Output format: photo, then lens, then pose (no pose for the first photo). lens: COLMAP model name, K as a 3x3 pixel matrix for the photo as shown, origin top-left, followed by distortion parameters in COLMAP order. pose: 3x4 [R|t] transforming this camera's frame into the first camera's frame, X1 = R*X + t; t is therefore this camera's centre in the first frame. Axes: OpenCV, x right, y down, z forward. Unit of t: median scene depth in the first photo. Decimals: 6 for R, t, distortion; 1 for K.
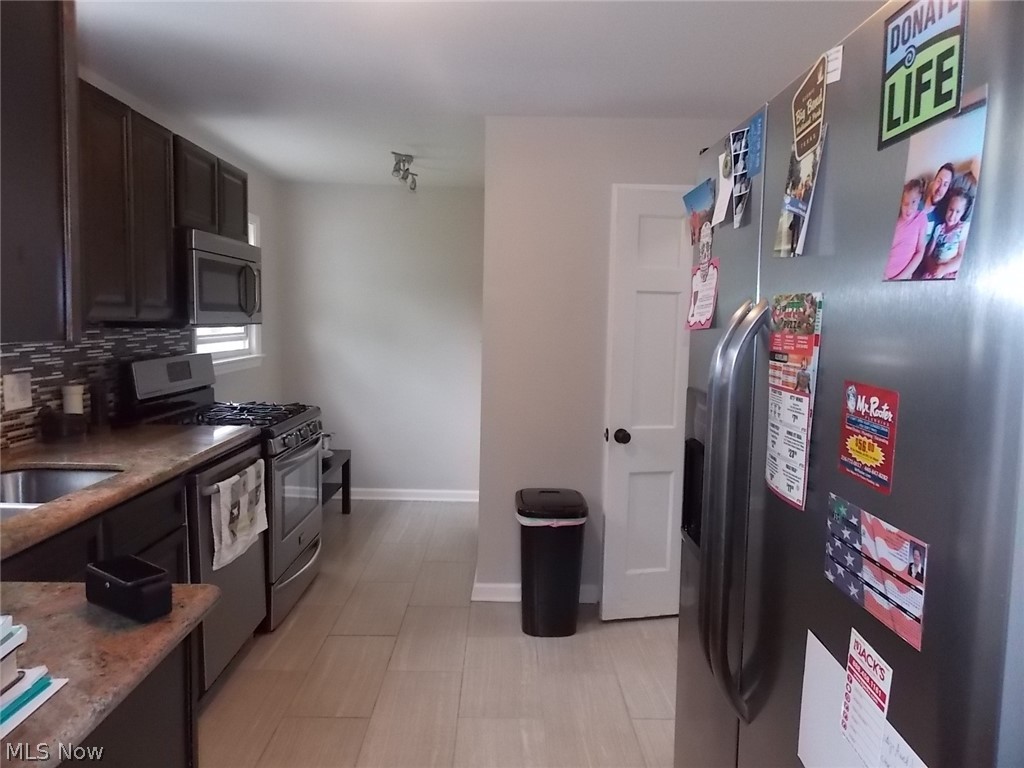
lens RADIAL K [[673.9, 0, 511.2], [0, 673.9, 379.4], [0, 0, 1]] dist [0.004102, -0.001846]
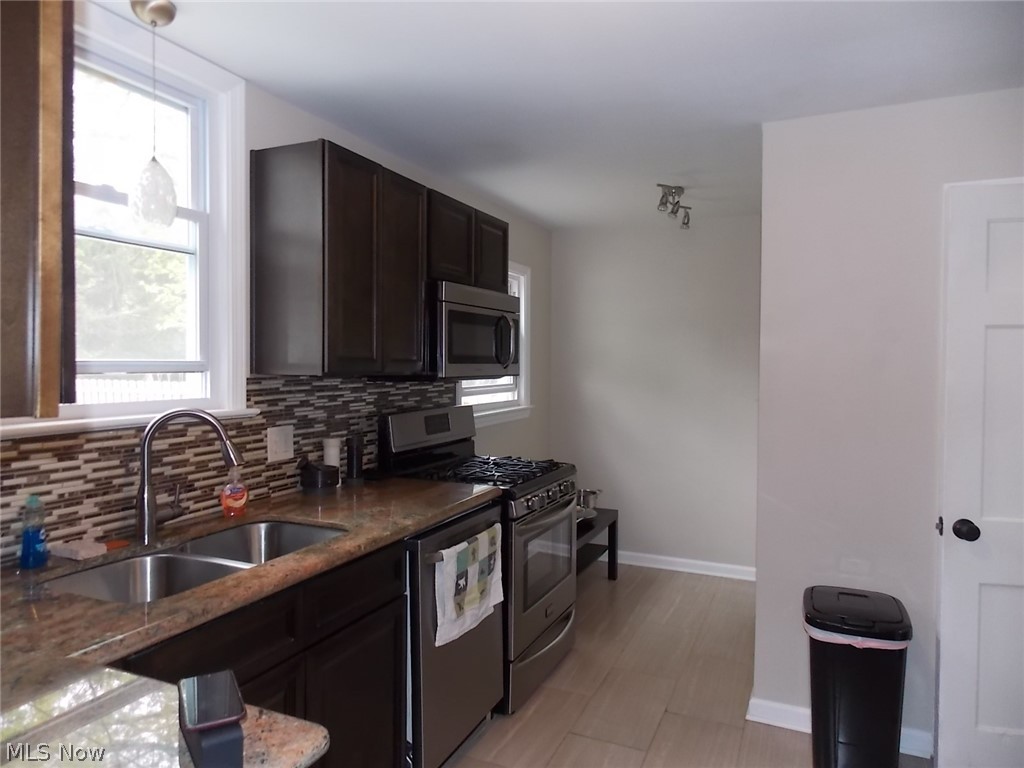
lens RADIAL K [[673.9, 0, 513.4], [0, 673.9, 380.4], [0, 0, 1]] dist [0.004102, -0.001846]
pose [[0.908141, -0.005707, -0.418625, 0.031240], [-0.022845, 0.997742, -0.063160, -0.017215], [0.418040, 0.066922, 0.905960, 0.151504]]
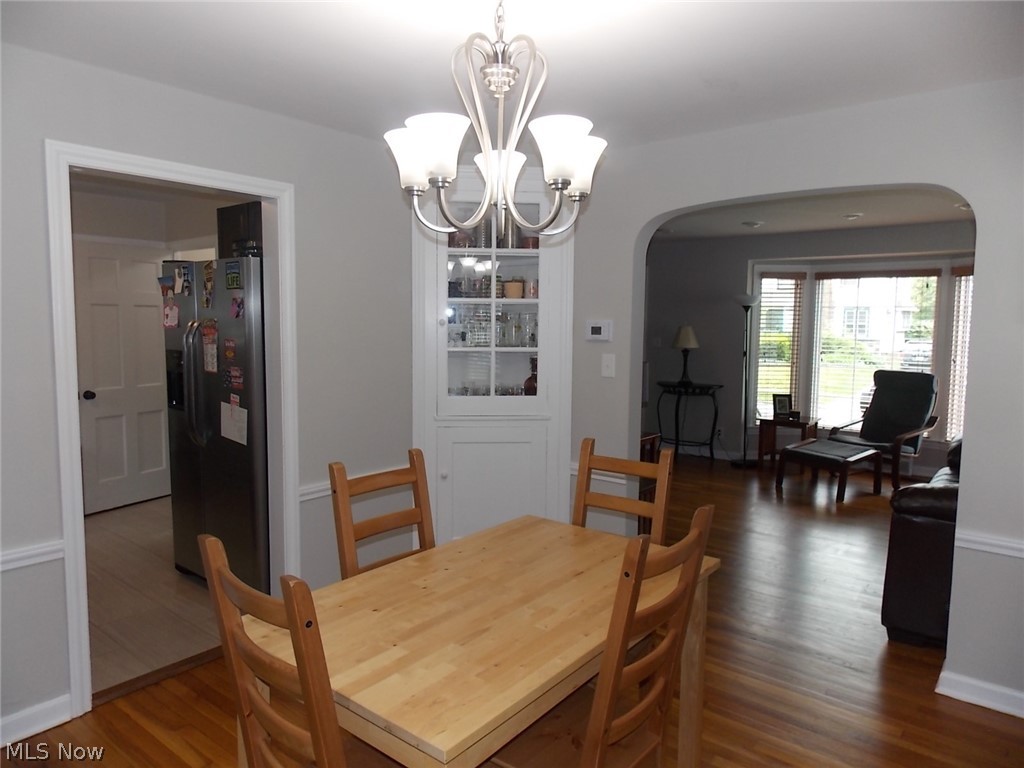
lens RADIAL K [[673.9, 0, 503.7], [0, 673.9, 378.8], [0, 0, 1]] dist [0.004102, -0.001846]
pose [[0.648515, -0.079629, 0.757025, -0.415650], [0.072864, 0.996441, 0.042392, 0.050849], [-0.757706, 0.027668, 0.652009, -0.805436]]
